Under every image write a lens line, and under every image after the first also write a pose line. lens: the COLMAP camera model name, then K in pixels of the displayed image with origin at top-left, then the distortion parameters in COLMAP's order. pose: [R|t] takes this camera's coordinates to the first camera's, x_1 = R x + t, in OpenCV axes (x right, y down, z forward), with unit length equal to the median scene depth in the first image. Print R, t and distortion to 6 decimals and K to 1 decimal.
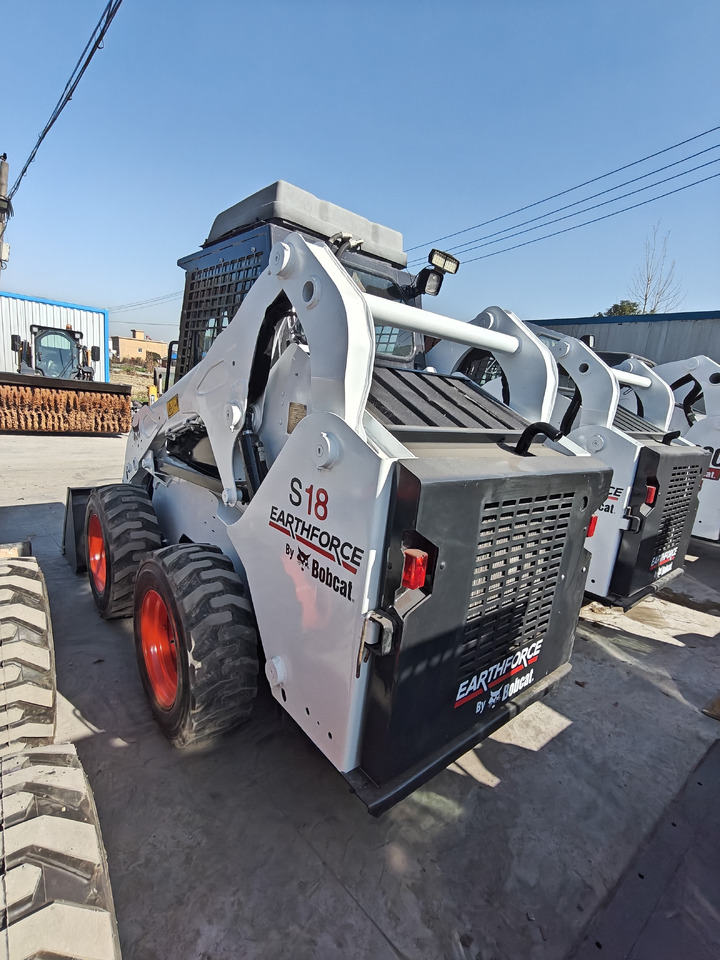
lens RADIAL K [[448.9, 0, 355.6], [0, 448.9, 480.1], [0, 0, 1]] dist [-0.003208, -0.001963]
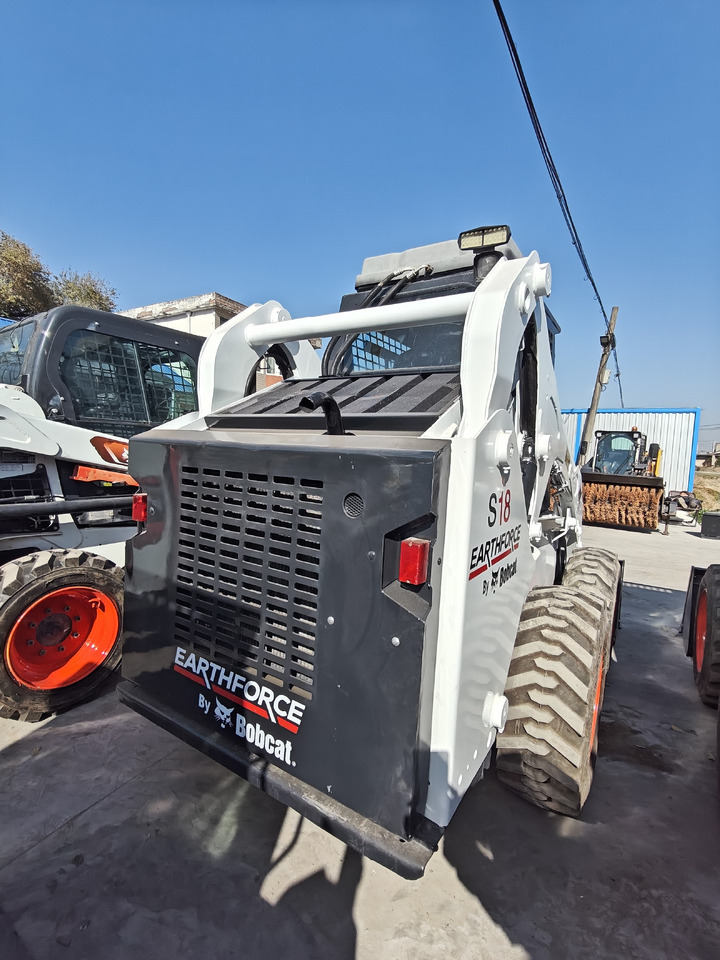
lens RADIAL K [[448.9, 0, 356.7], [0, 448.9, 478.7], [0, 0, 1]] dist [-0.003208, -0.001963]
pose [[0.284818, -0.038460, -0.957810, 0.214367], [-0.206786, 0.973204, -0.100568, 0.015196], [0.936012, 0.226705, 0.269233, 0.161105]]
